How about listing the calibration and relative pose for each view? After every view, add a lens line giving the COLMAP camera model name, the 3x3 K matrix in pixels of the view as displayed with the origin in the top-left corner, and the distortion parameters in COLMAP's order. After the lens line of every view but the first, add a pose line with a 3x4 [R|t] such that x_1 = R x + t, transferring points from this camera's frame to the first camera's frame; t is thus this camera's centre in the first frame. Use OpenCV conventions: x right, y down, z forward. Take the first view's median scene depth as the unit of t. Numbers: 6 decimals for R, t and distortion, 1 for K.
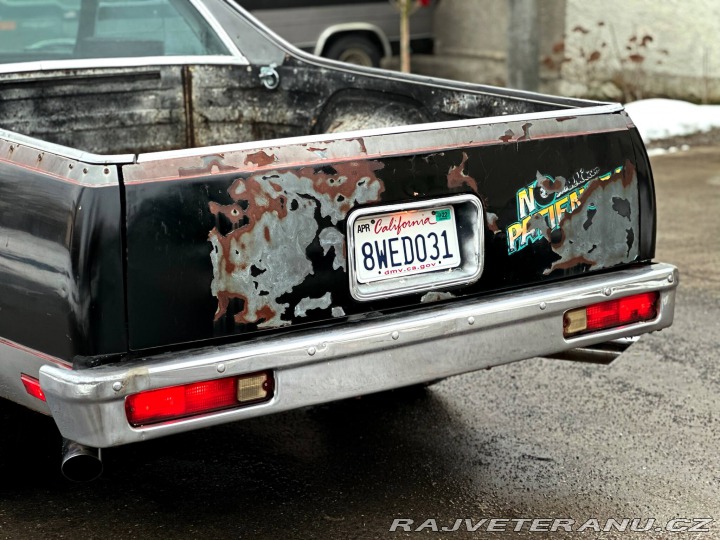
lens RADIAL K [[1555.0, 0, 360.0], [0, 1555.0, 270.0], [0, 0, 1]] dist [-0.108144, 3.742076]
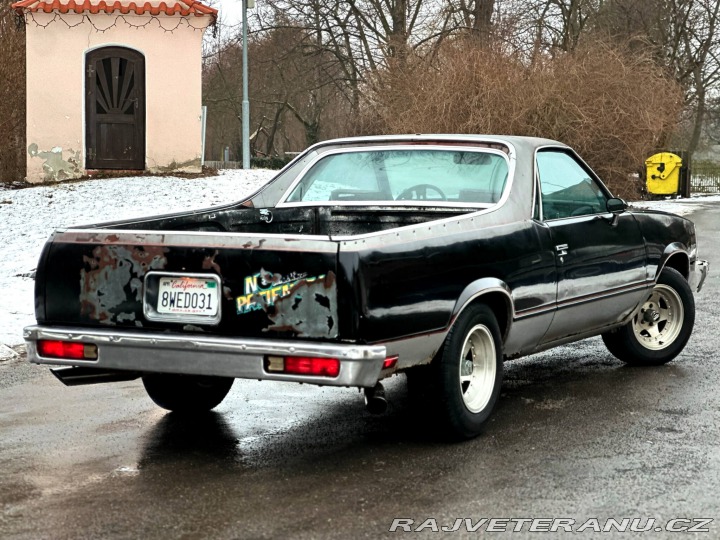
lens RADIAL K [[1555.0, 0, 360.0], [0, 1555.0, 270.0], [0, 0, 1]] dist [-0.108144, 3.742076]
pose [[0.459766, 0.095471, -0.882893, 1.595613], [-0.183979, 0.982874, 0.010476, -0.096096], [0.868773, 0.157617, 0.469457, 0.301655]]
